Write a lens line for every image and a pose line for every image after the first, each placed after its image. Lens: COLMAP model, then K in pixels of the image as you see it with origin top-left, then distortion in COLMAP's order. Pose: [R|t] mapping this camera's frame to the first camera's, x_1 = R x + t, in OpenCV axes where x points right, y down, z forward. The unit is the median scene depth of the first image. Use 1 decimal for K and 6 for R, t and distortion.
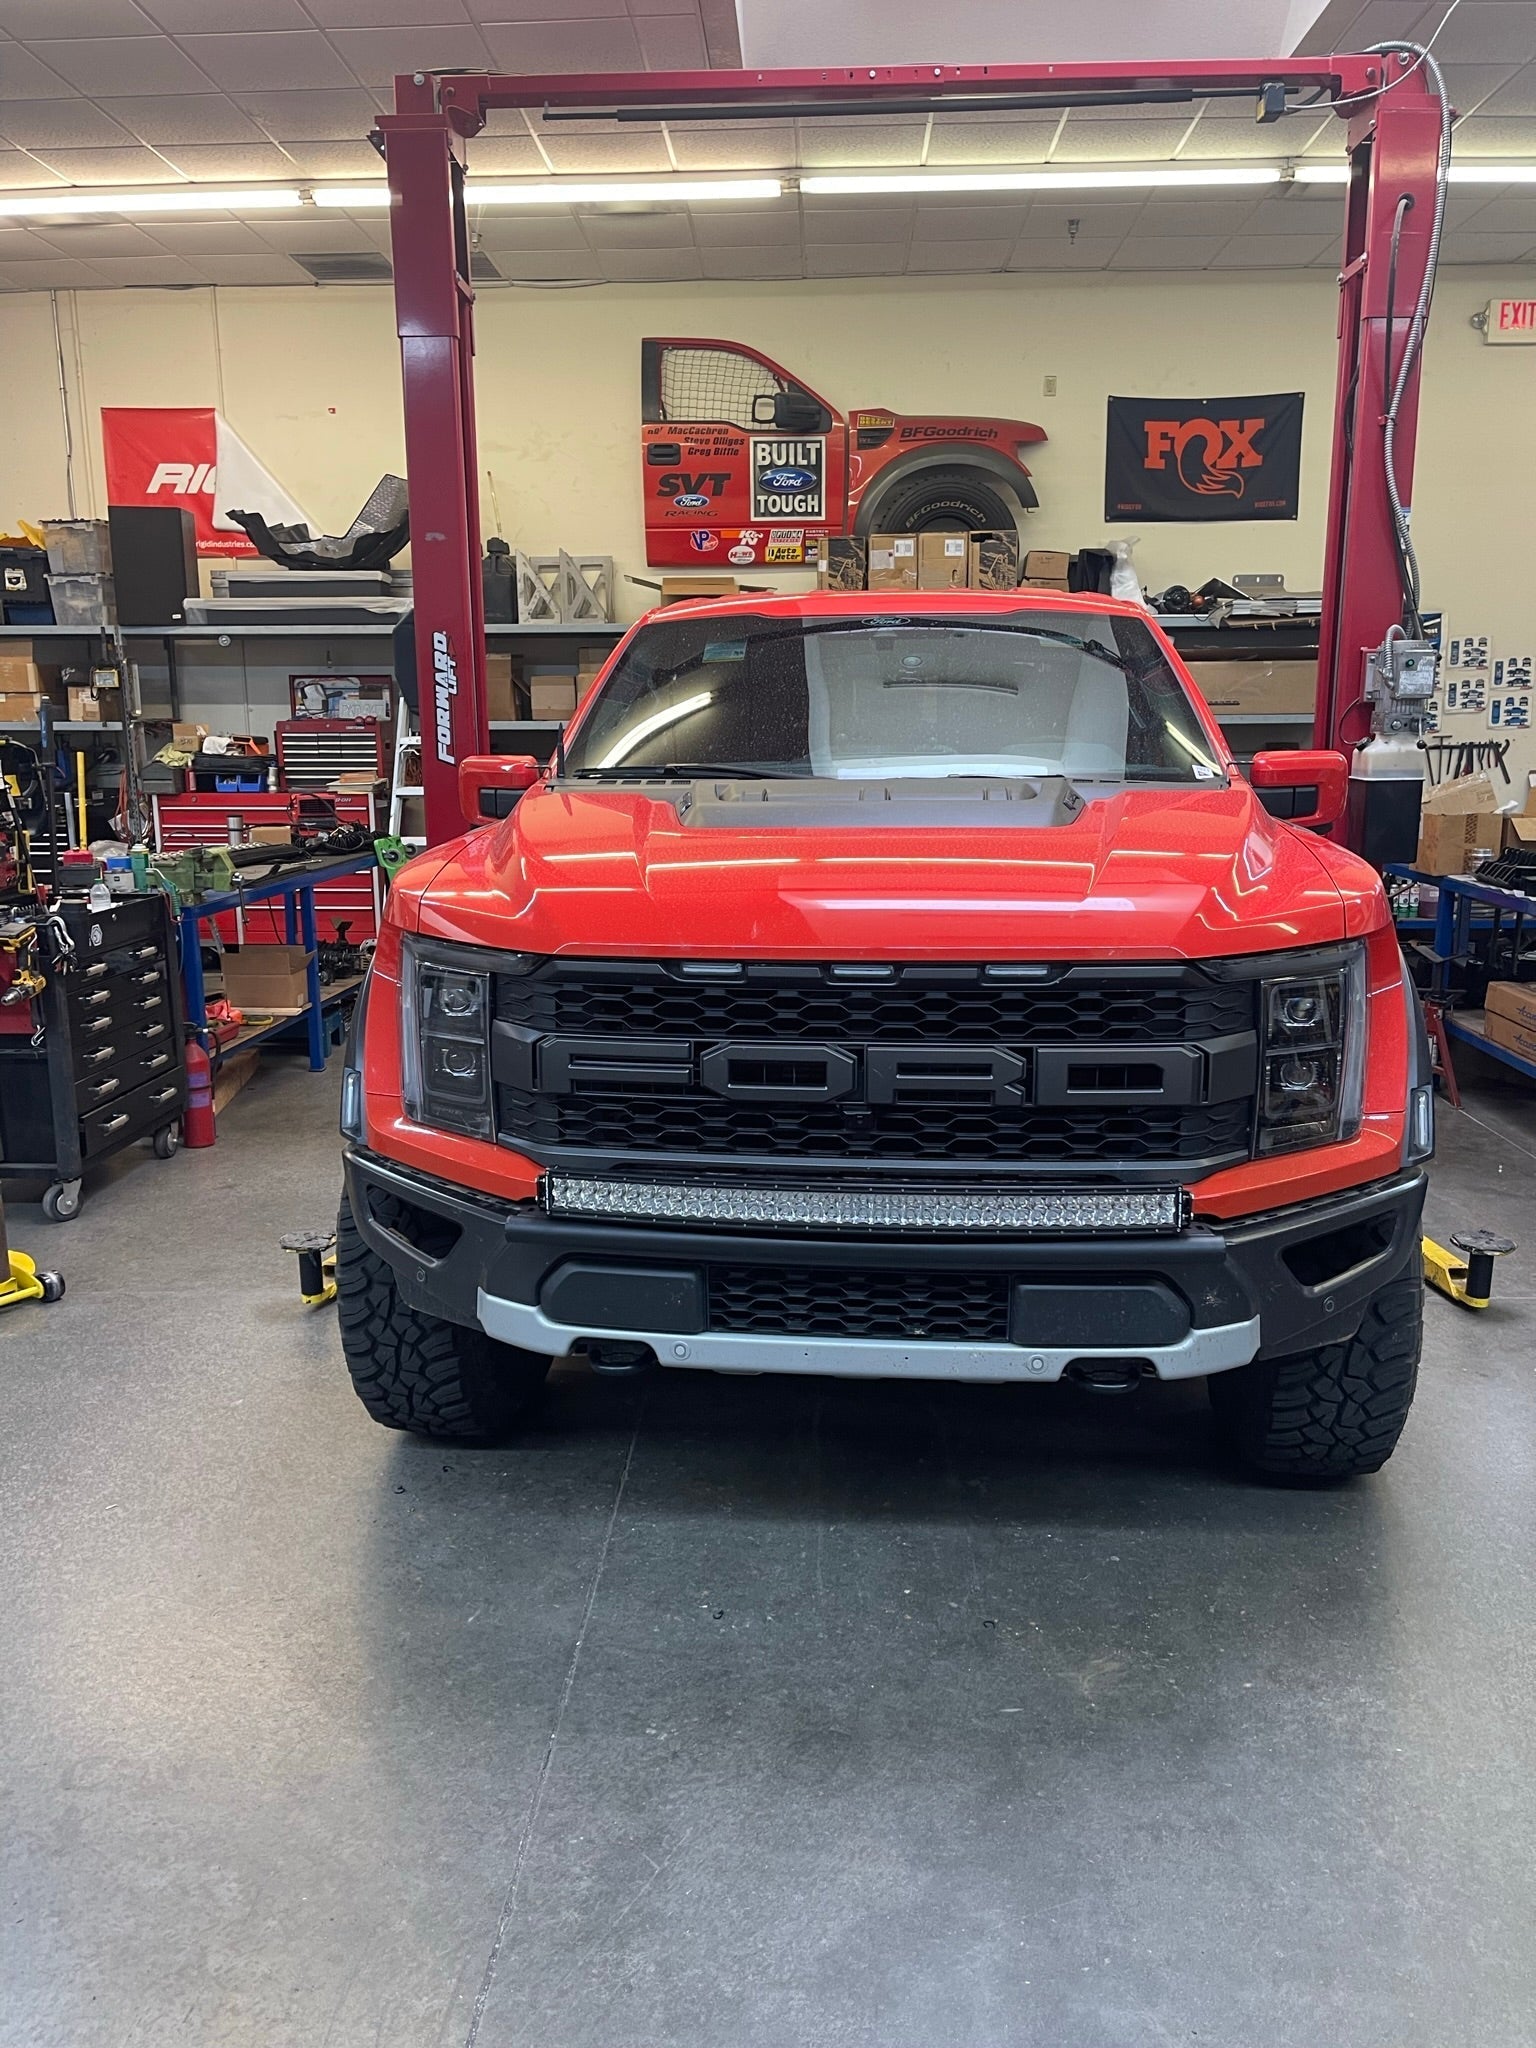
lens RADIAL K [[1534.3, 0, 763.4], [0, 1534.3, 1021.7], [0, 0, 1]] dist [0.063947, -0.065733]
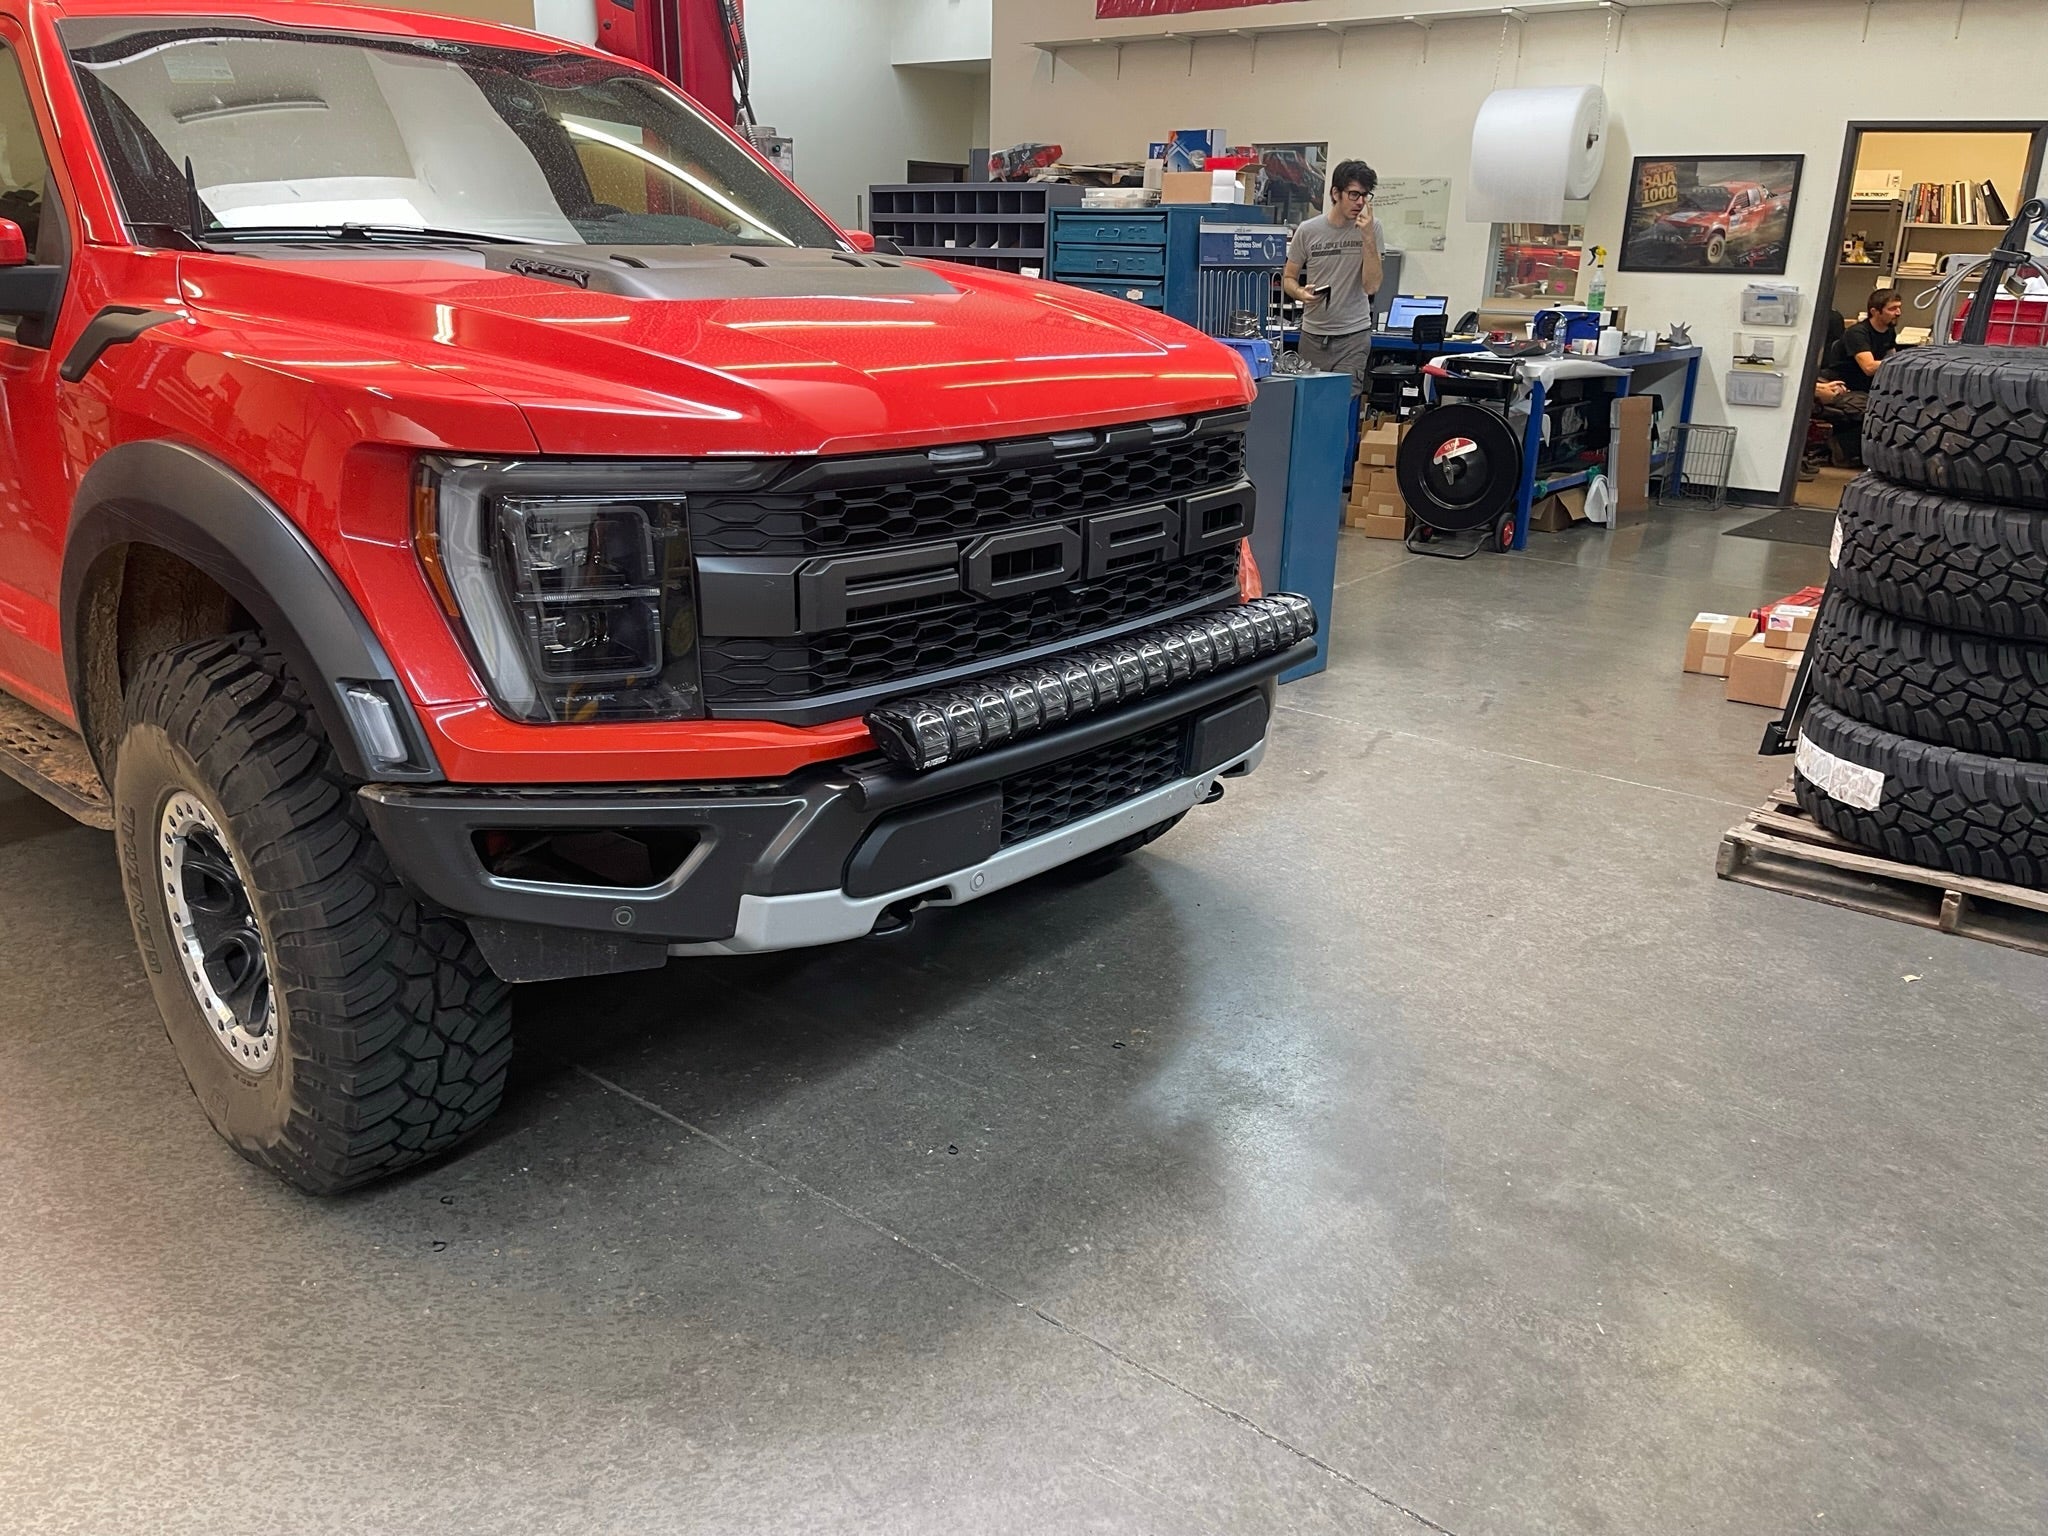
lens RADIAL K [[1529.7, 0, 1001.4], [0, 1529.7, 766.0], [0, 0, 1]] dist [0.078029, -0.097823]
pose [[0.593488, -0.245919, 0.766352, -0.557405], [0.136323, 0.969133, 0.205418, -0.029427], [-0.793214, -0.017441, 0.608694, 0.332415]]
